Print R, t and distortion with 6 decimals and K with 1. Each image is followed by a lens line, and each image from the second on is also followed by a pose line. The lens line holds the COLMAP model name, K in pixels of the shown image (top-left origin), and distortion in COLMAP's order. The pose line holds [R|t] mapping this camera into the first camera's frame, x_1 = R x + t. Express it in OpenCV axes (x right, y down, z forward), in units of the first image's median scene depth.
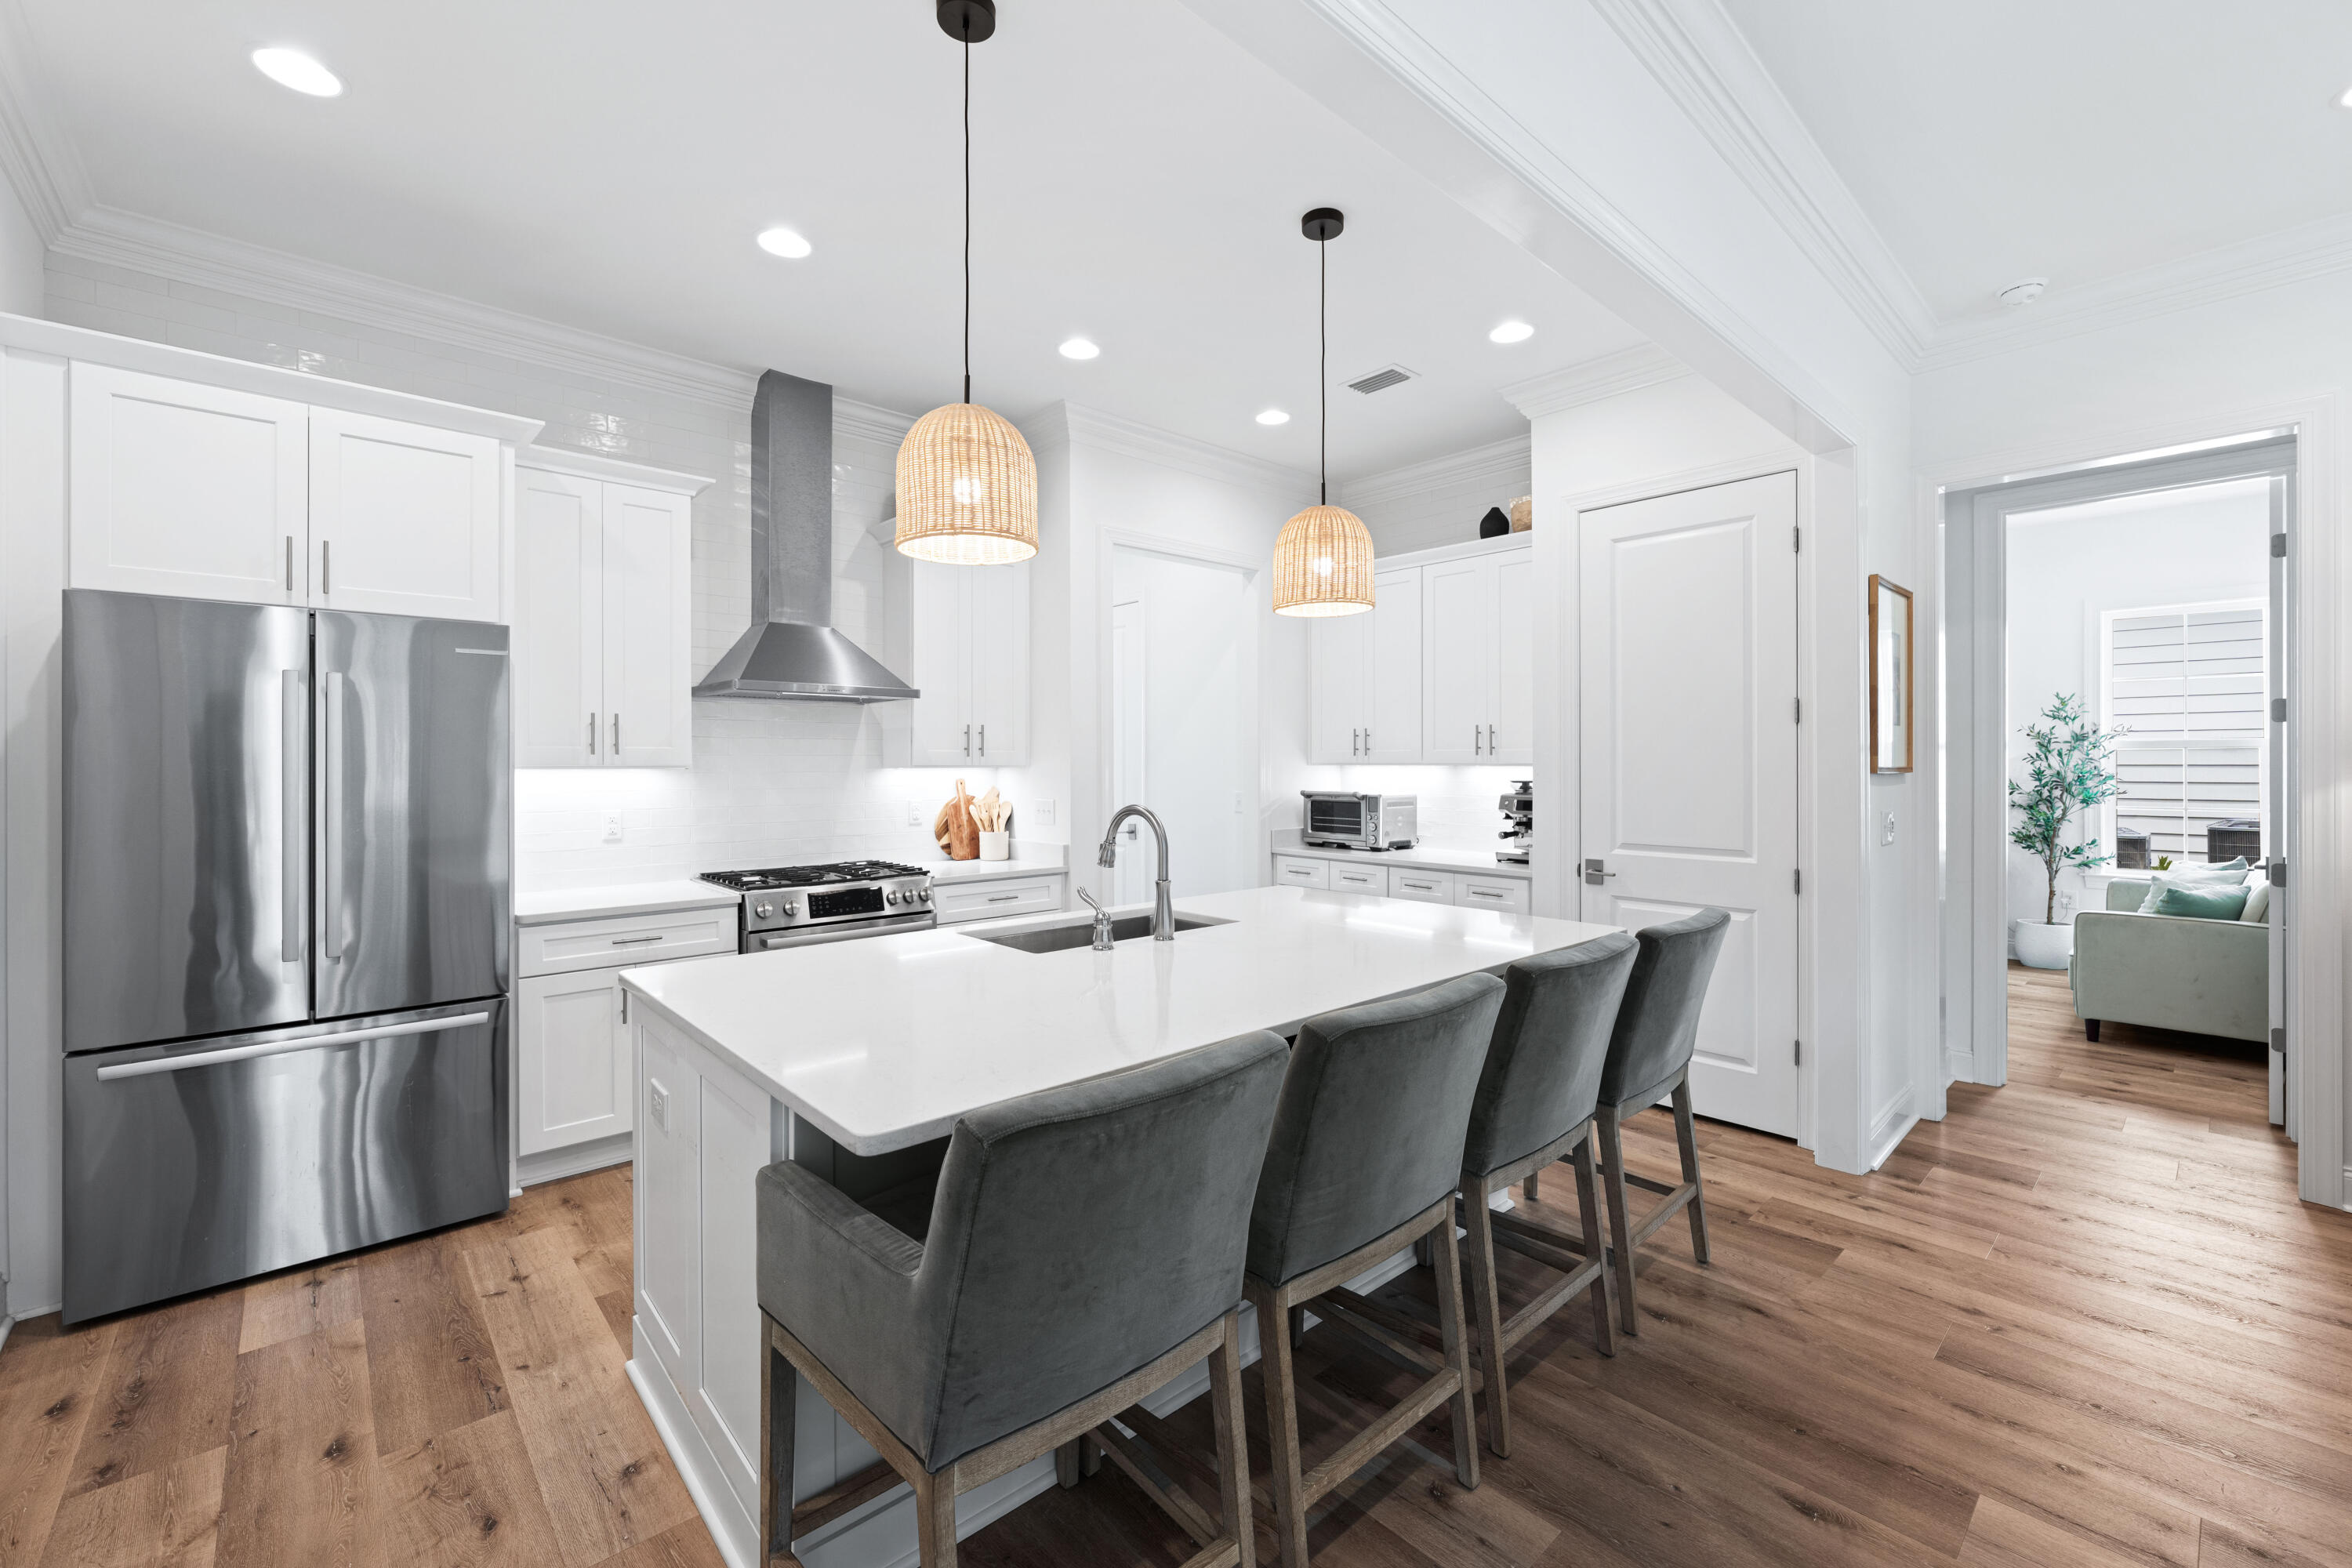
lens RADIAL K [[964.1, 0, 1170.2], [0, 964.1, 782.4], [0, 0, 1]] dist [0.000295, 0.000197]
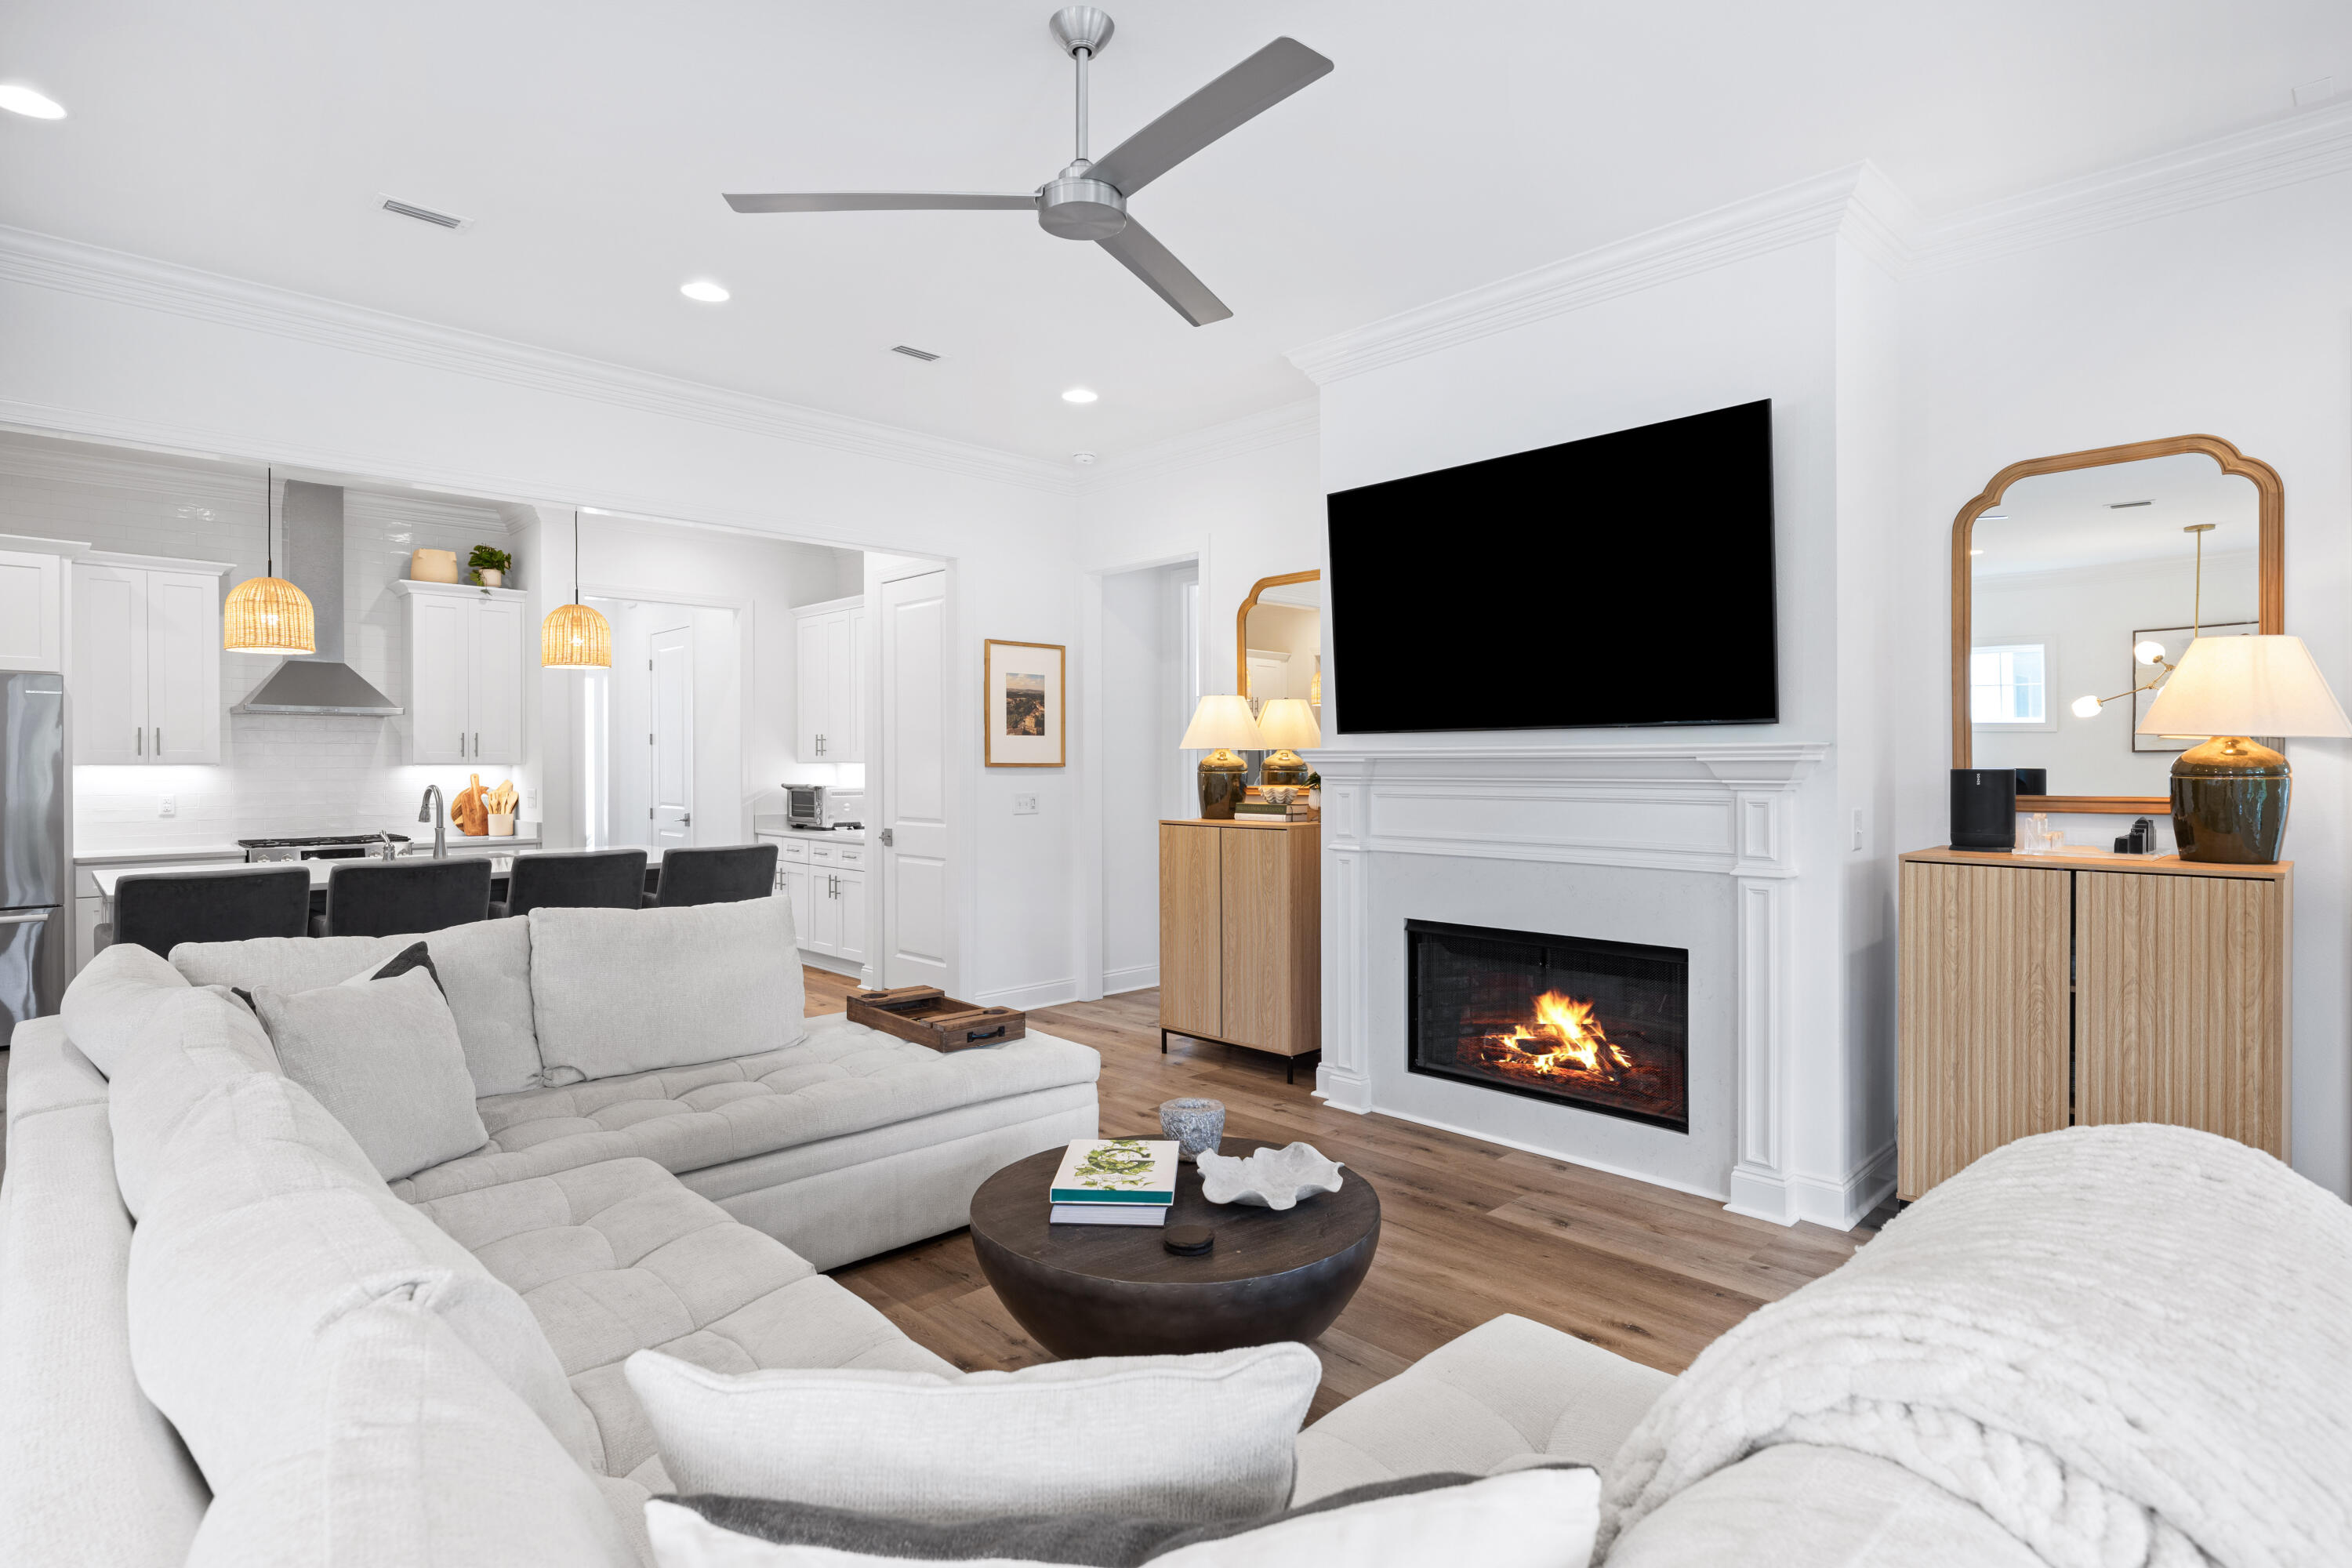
lens RADIAL K [[1182.5, 0, 1182.0], [0, 1182.5, 771.1], [0, 0, 1]] dist [-0.000381, 0.000212]
pose [[0.999314, -0.001783, 0.036999, 0.684400], [0.002360, 0.999876, -0.015553, 0.020132], [-0.036967, 0.015630, 0.999194, -0.637294]]
